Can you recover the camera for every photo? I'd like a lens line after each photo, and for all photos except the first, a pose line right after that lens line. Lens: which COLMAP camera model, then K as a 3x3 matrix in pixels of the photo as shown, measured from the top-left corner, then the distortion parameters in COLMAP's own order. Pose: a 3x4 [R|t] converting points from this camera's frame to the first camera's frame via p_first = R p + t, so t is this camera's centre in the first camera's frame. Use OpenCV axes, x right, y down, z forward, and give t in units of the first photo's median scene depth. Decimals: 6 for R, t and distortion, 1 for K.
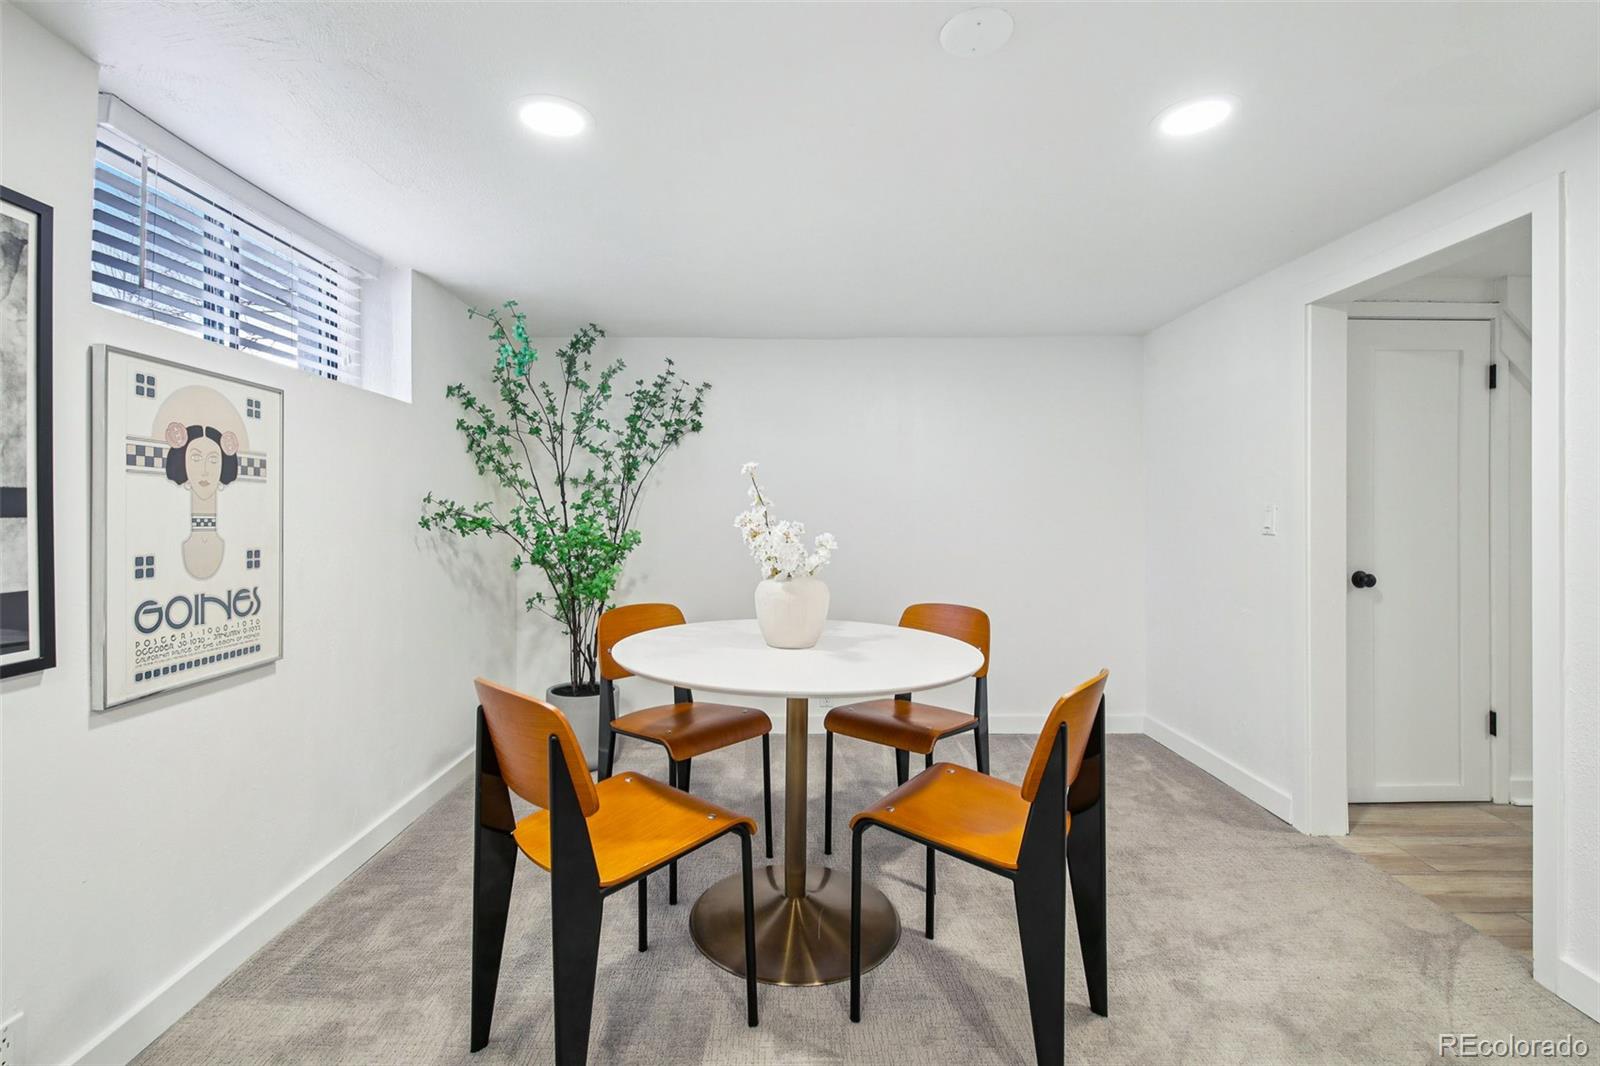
lens RADIAL K [[695.5, 0, 797.4], [0, 695.5, 527.4], [0, 0, 1]] dist [-0.011682, -0.001765]
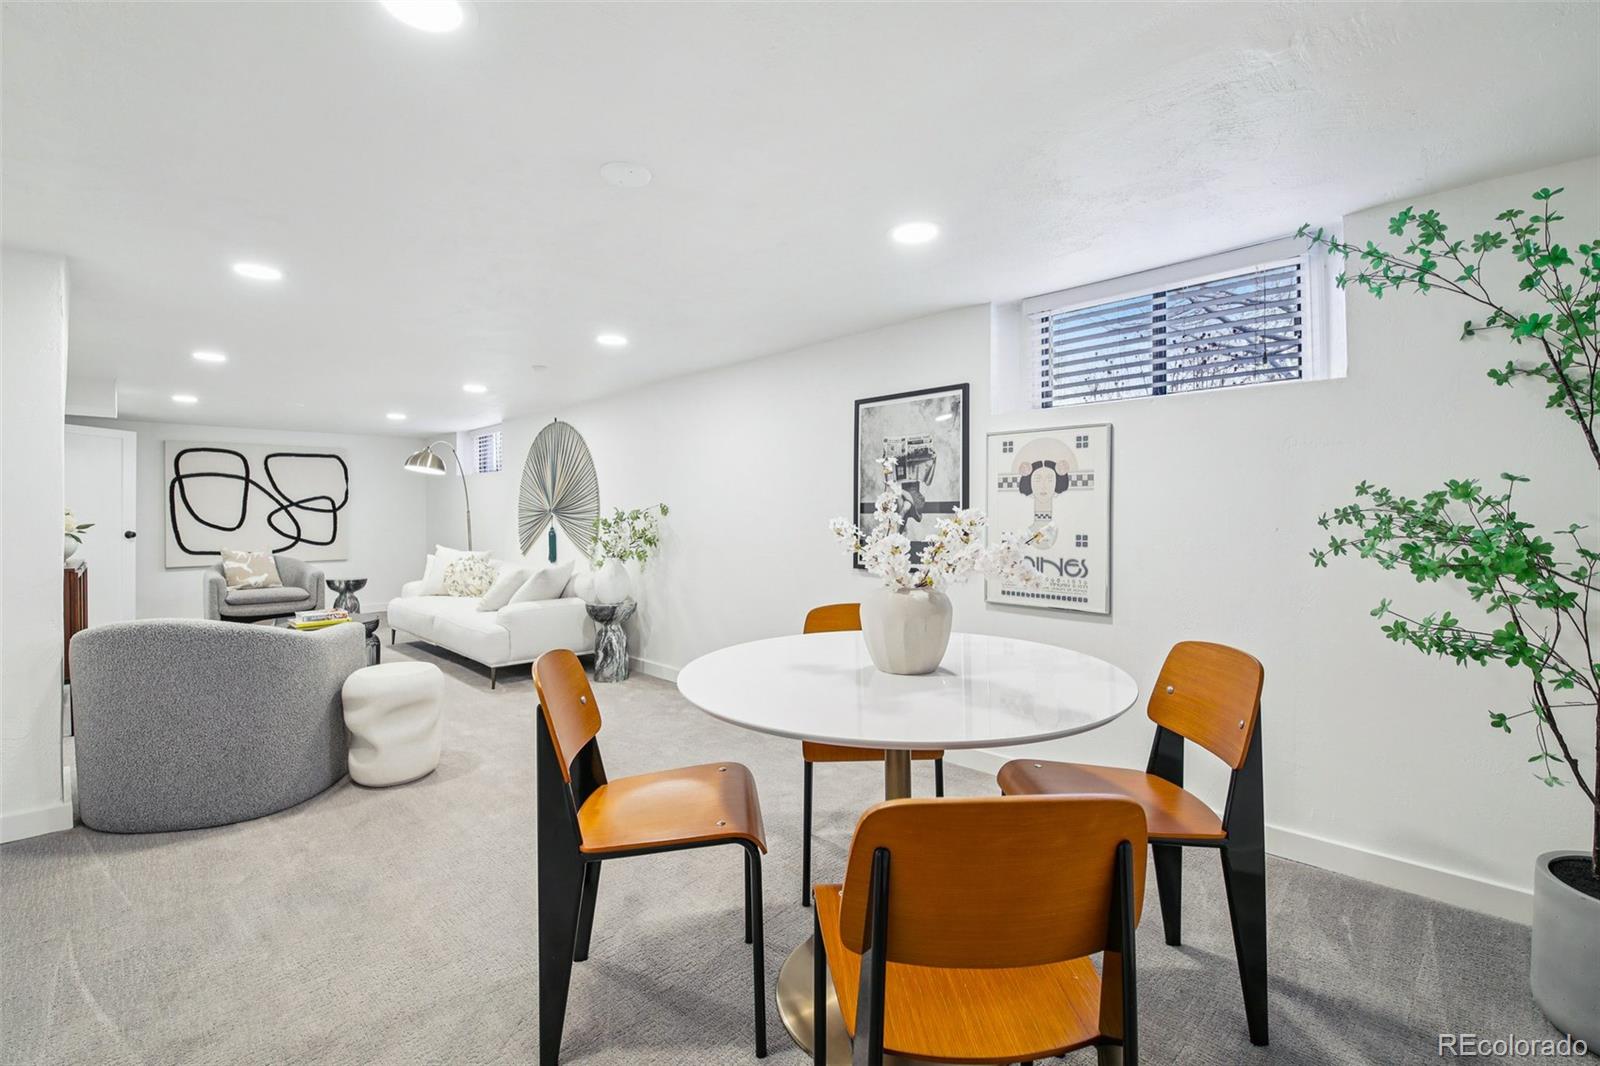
lens RADIAL K [[695.5, 0, 802.2], [0, 695.5, 516.8], [0, 0, 1]] dist [-0.011682, -0.001765]
pose [[-0.717894, 0.017974, -0.695920, 0.751310], [-0.000568, 0.999651, 0.026405, -0.049419], [0.696152, 0.019351, -0.717634, 1.741346]]
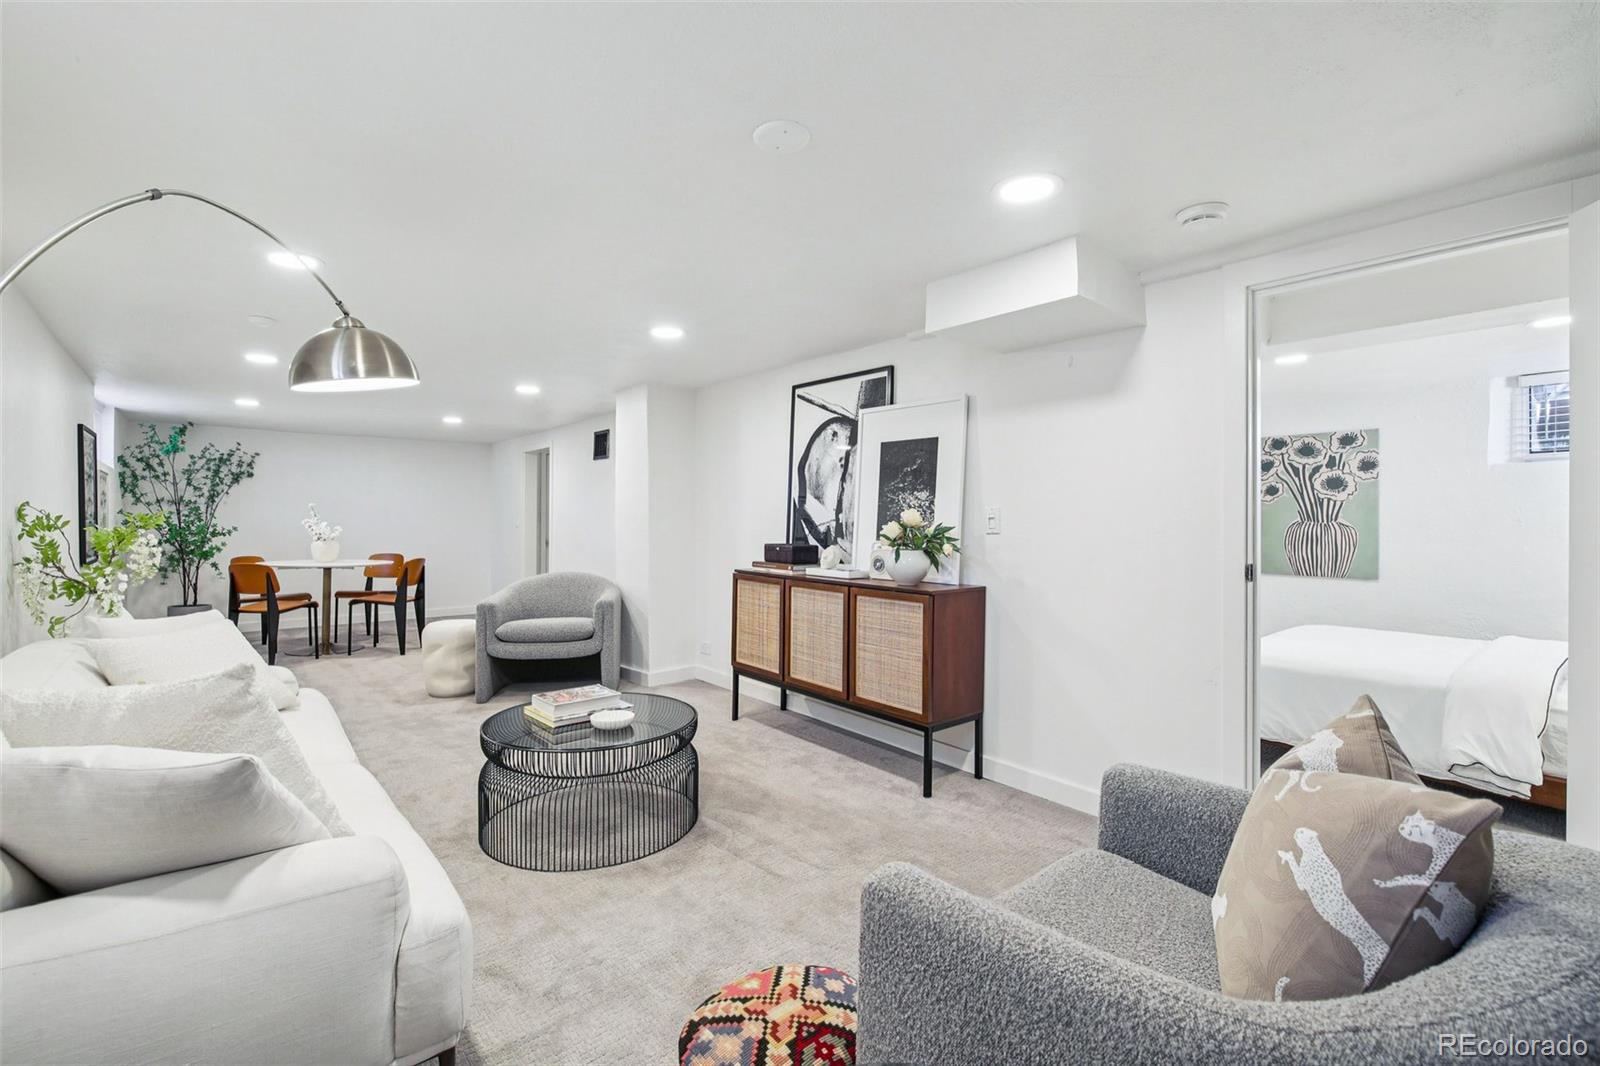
lens RADIAL K [[695.5, 0, 797.3], [0, 695.5, 516.6], [0, 0, 1]] dist [-0.011682, -0.001765]
pose [[0.778946, 0.007327, 0.627048, -0.172153], [0.008210, 0.999727, -0.021880, 0.028200], [-0.627037, 0.022191, 0.778673, -1.543330]]
